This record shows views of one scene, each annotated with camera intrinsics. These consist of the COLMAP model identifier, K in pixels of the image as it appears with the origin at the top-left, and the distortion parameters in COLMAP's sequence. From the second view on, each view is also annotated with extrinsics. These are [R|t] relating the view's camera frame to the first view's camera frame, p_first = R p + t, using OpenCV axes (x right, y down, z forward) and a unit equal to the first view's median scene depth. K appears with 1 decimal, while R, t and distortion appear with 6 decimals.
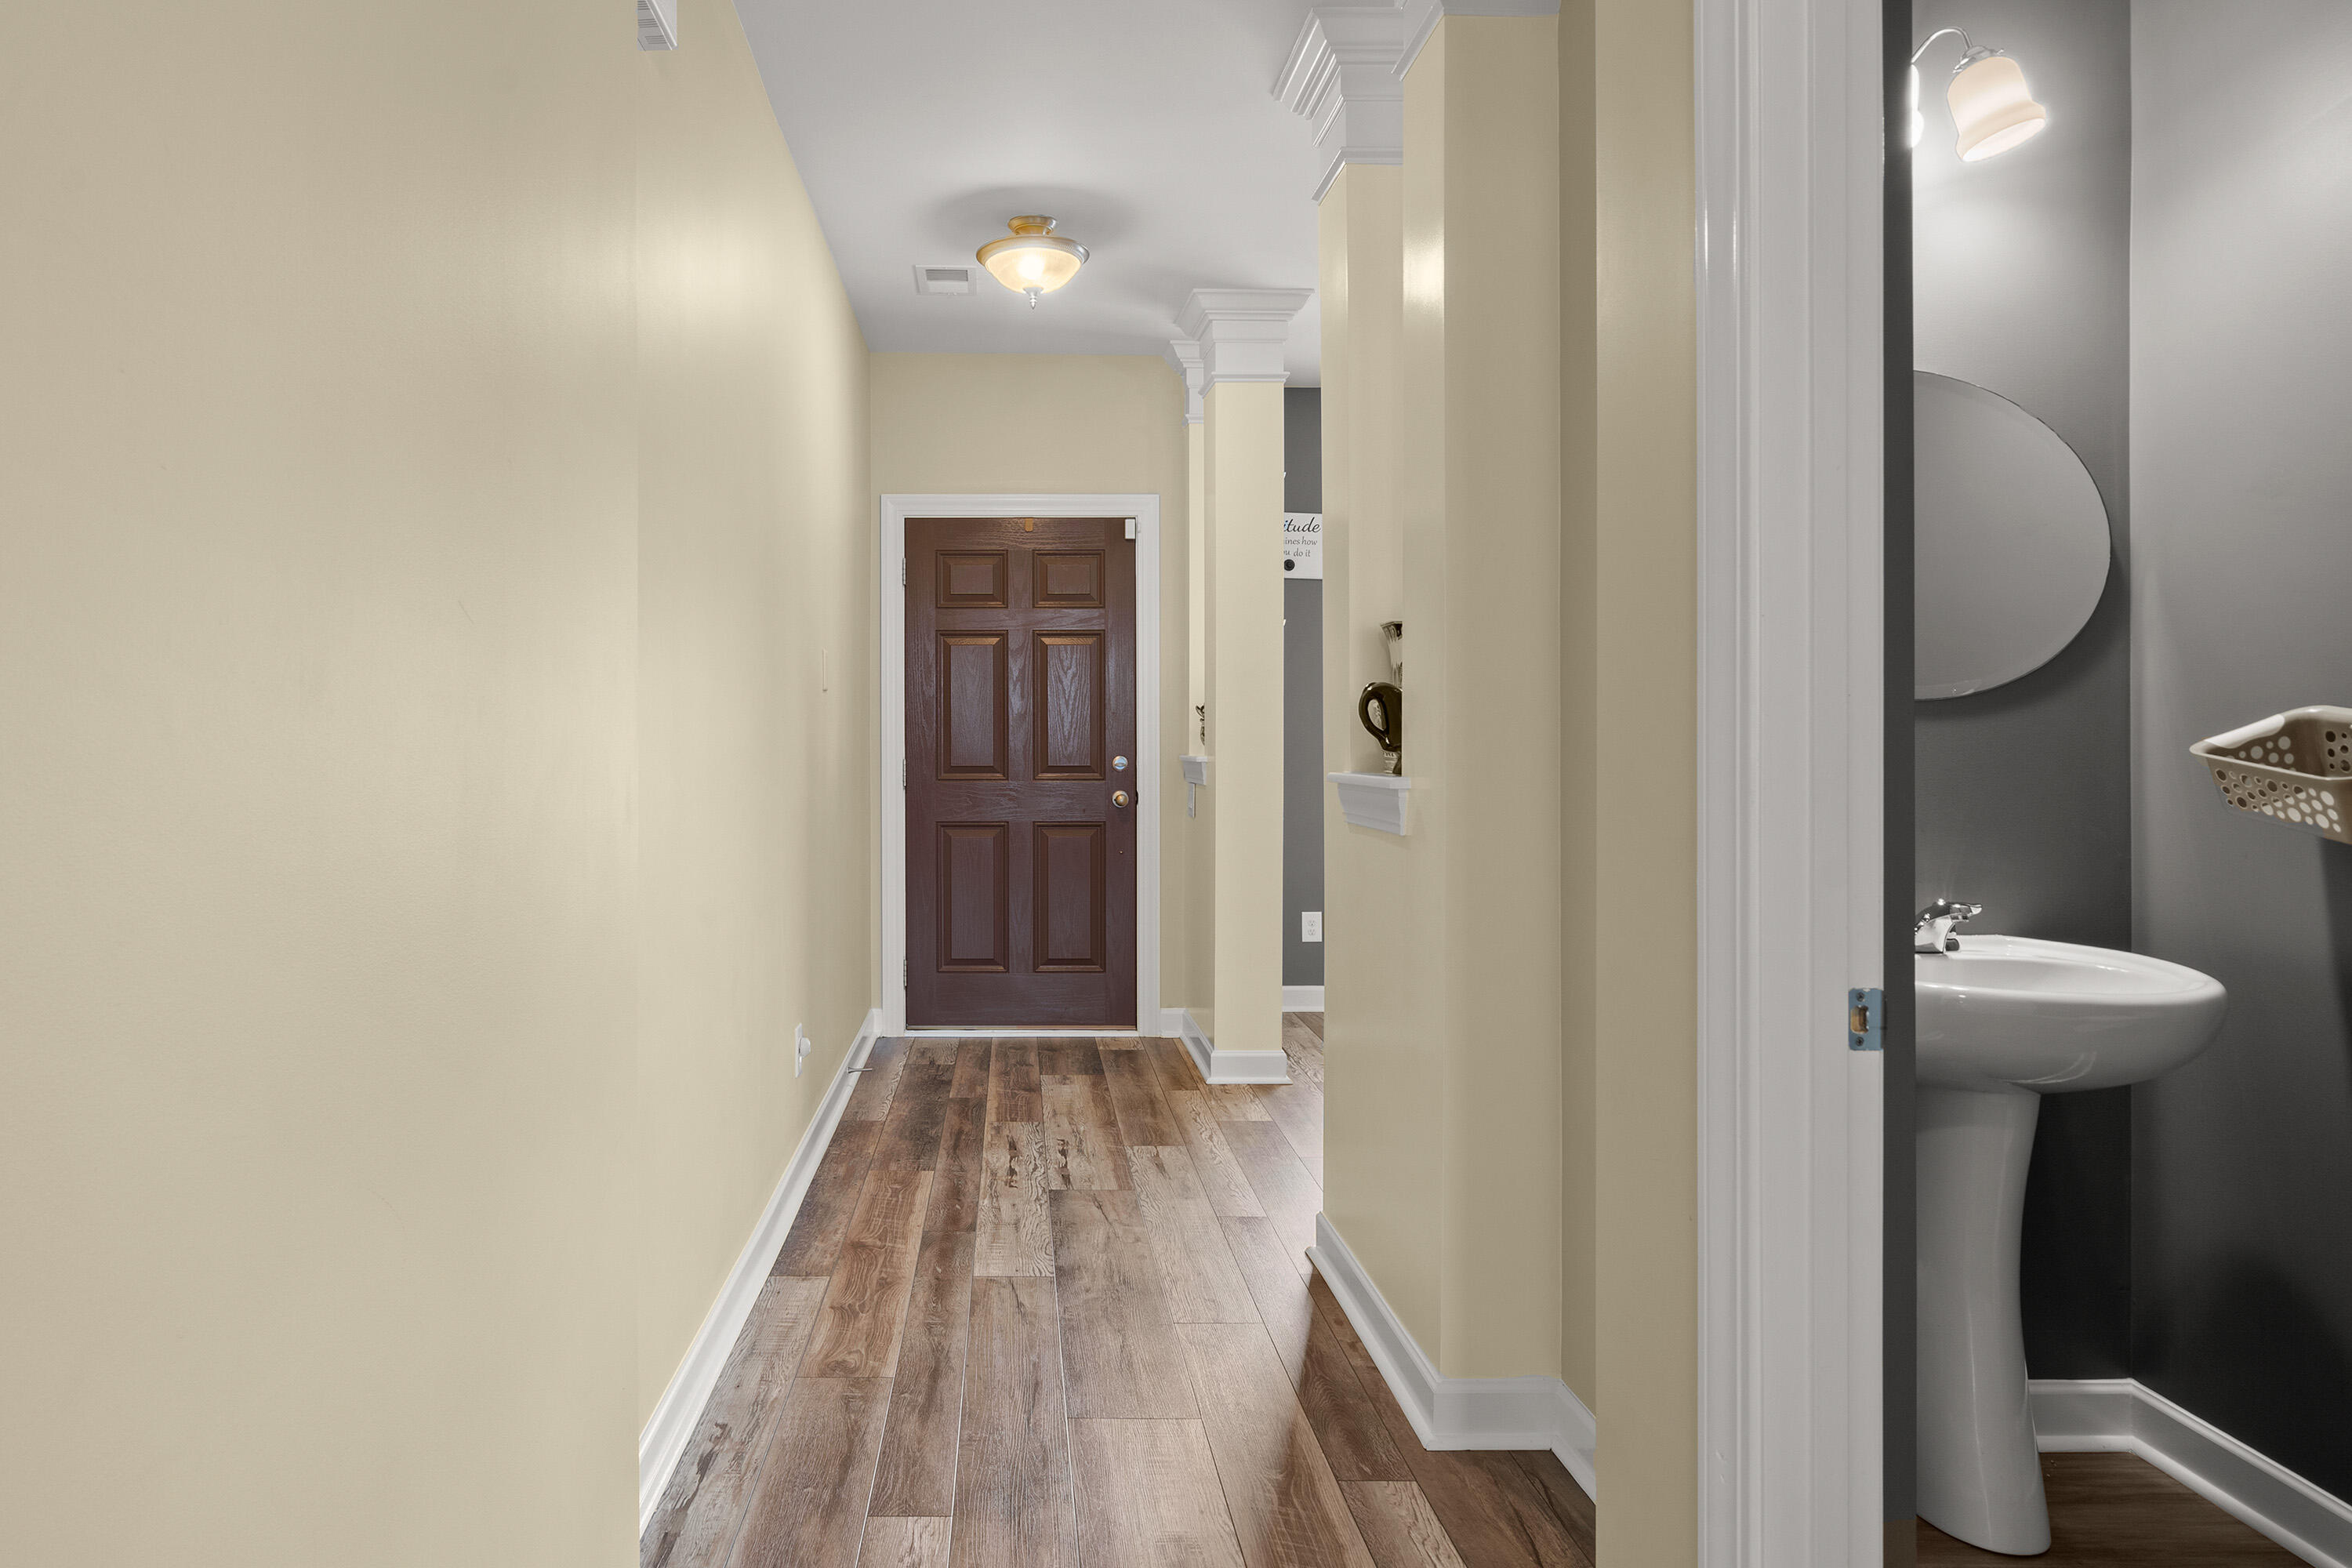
lens RADIAL K [[1098.1, 0, 1165.9], [0, 1098.1, 756.1], [0, 0, 1]] dist [-0.000498, -0.000011]
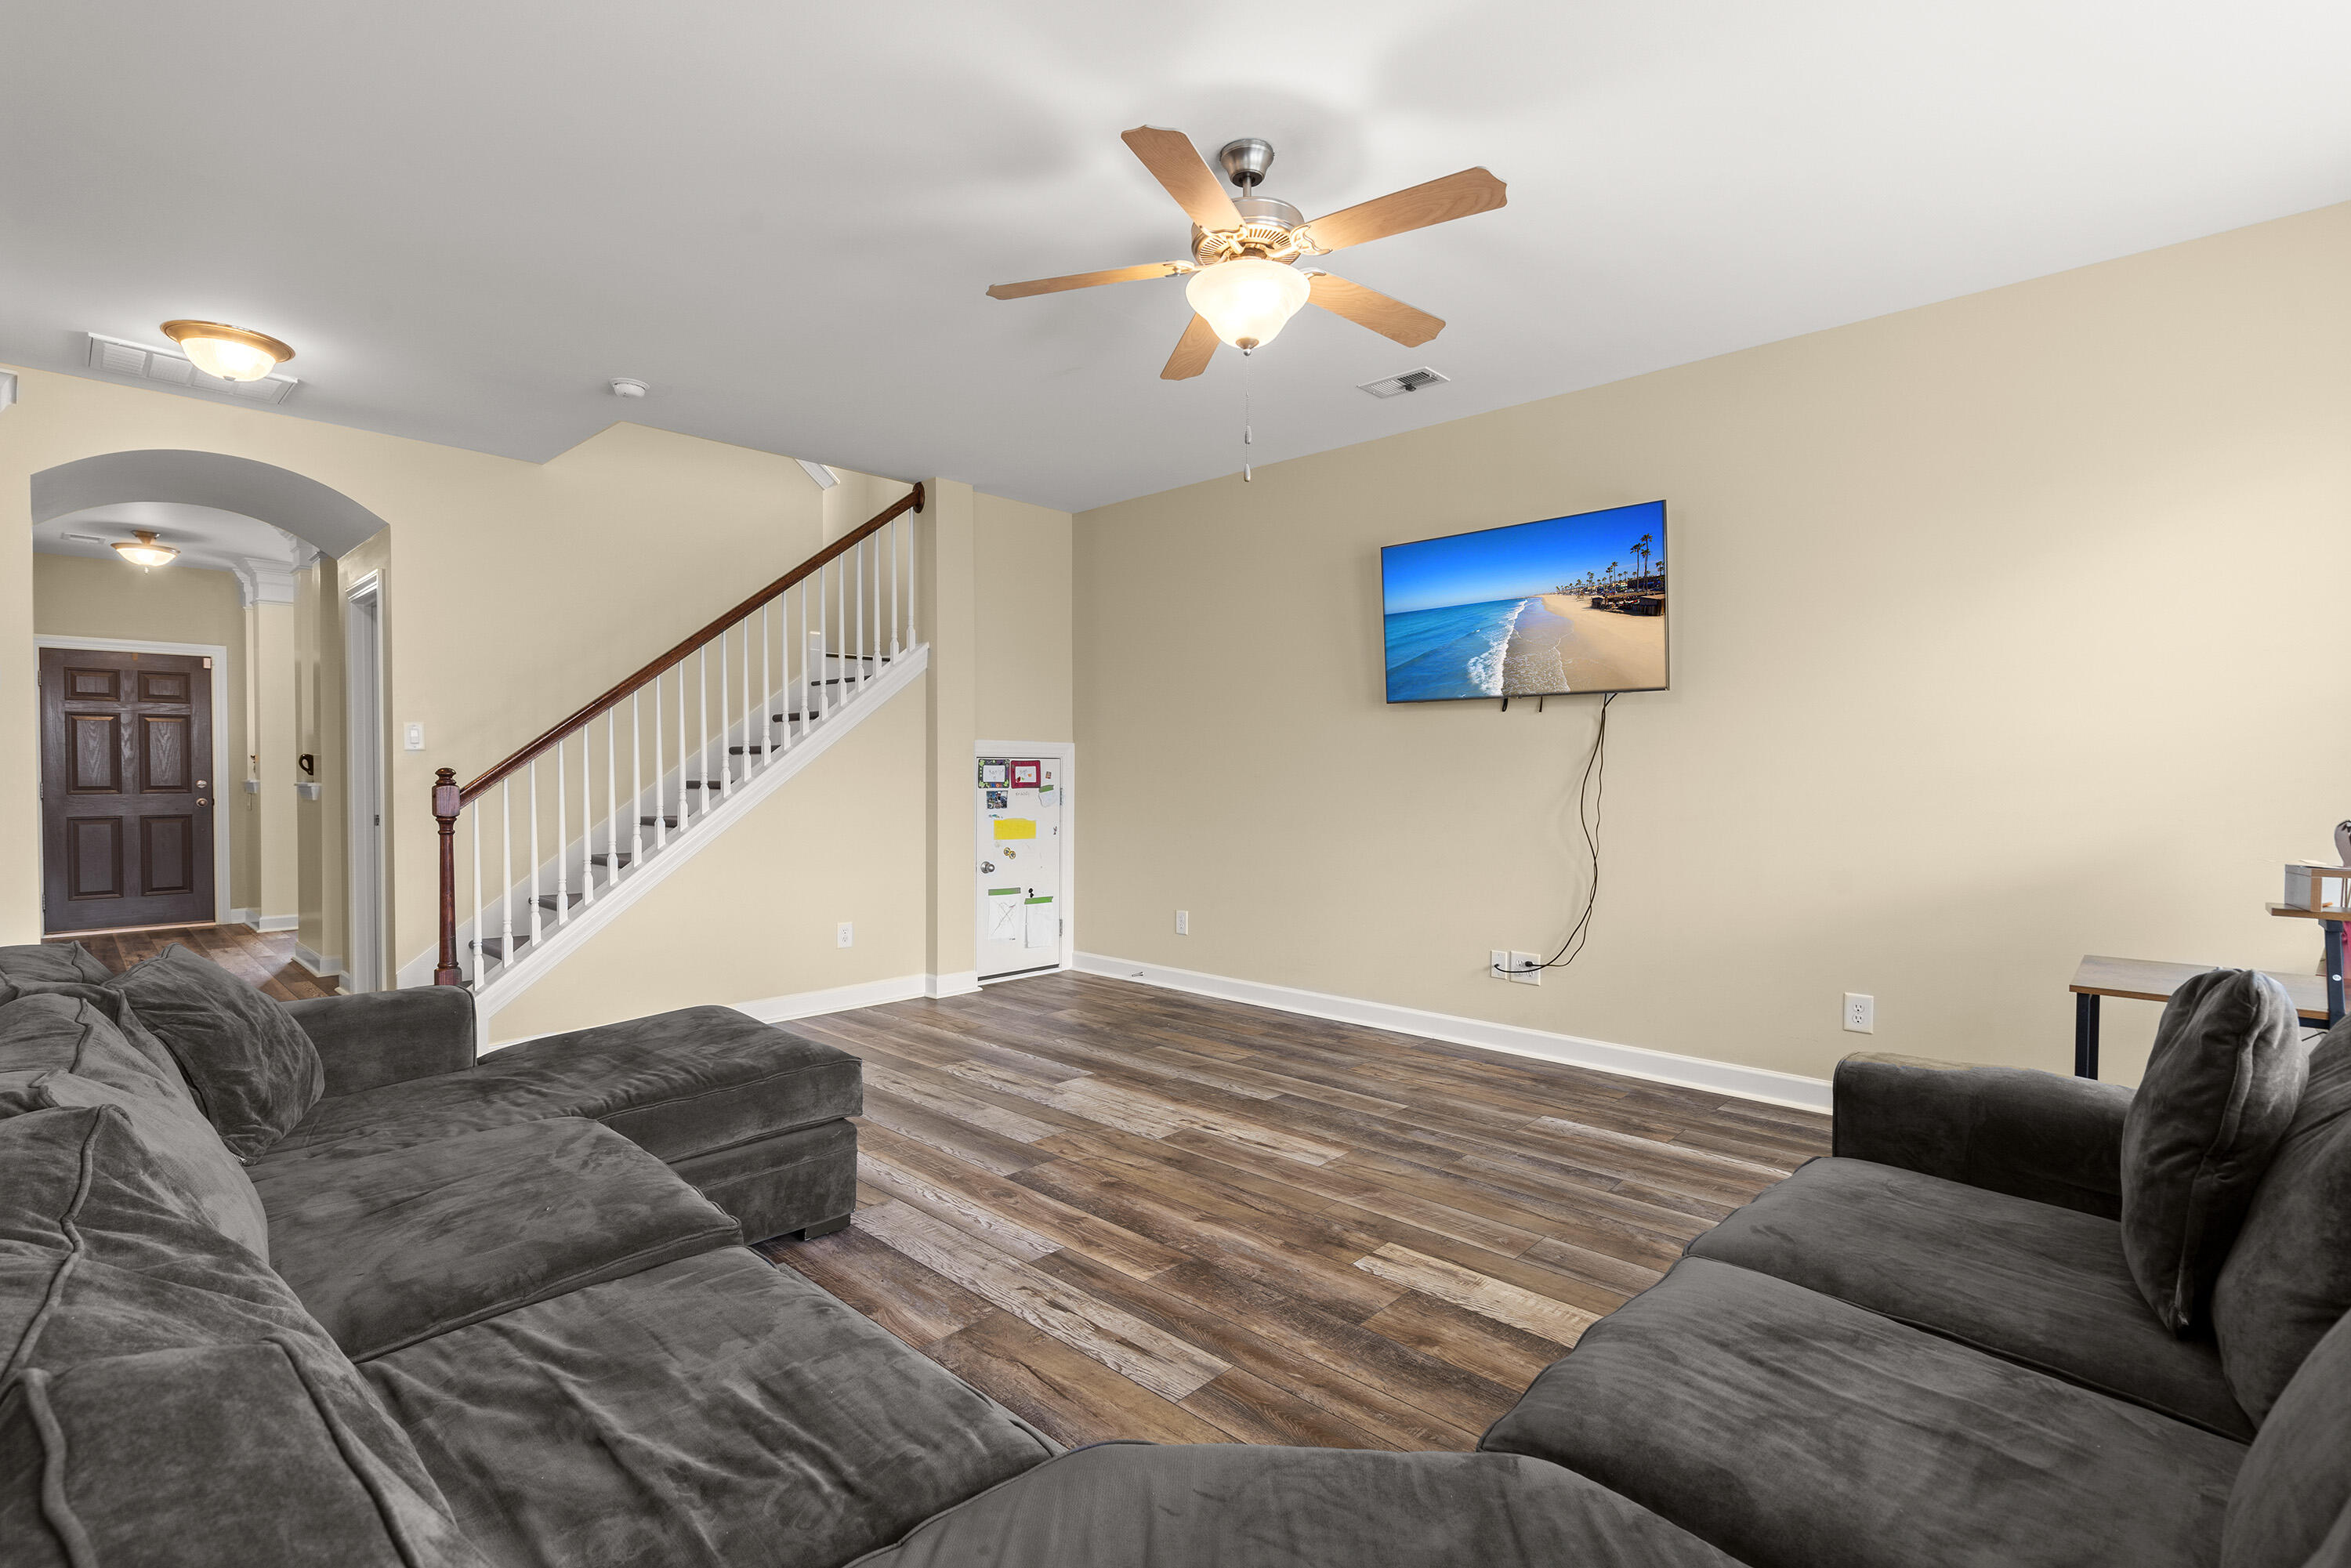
lens RADIAL K [[1073.6, 0, 1175.5], [0, 1073.6, 784.0], [0, 0, 1]] dist [-0.011343, -0.000355]
pose [[0.769429, -0.012694, 0.638606, 0.081480], [0.012711, 0.999909, 0.004560, 0.019475], [-0.638605, 0.004609, 0.769521, -1.518657]]
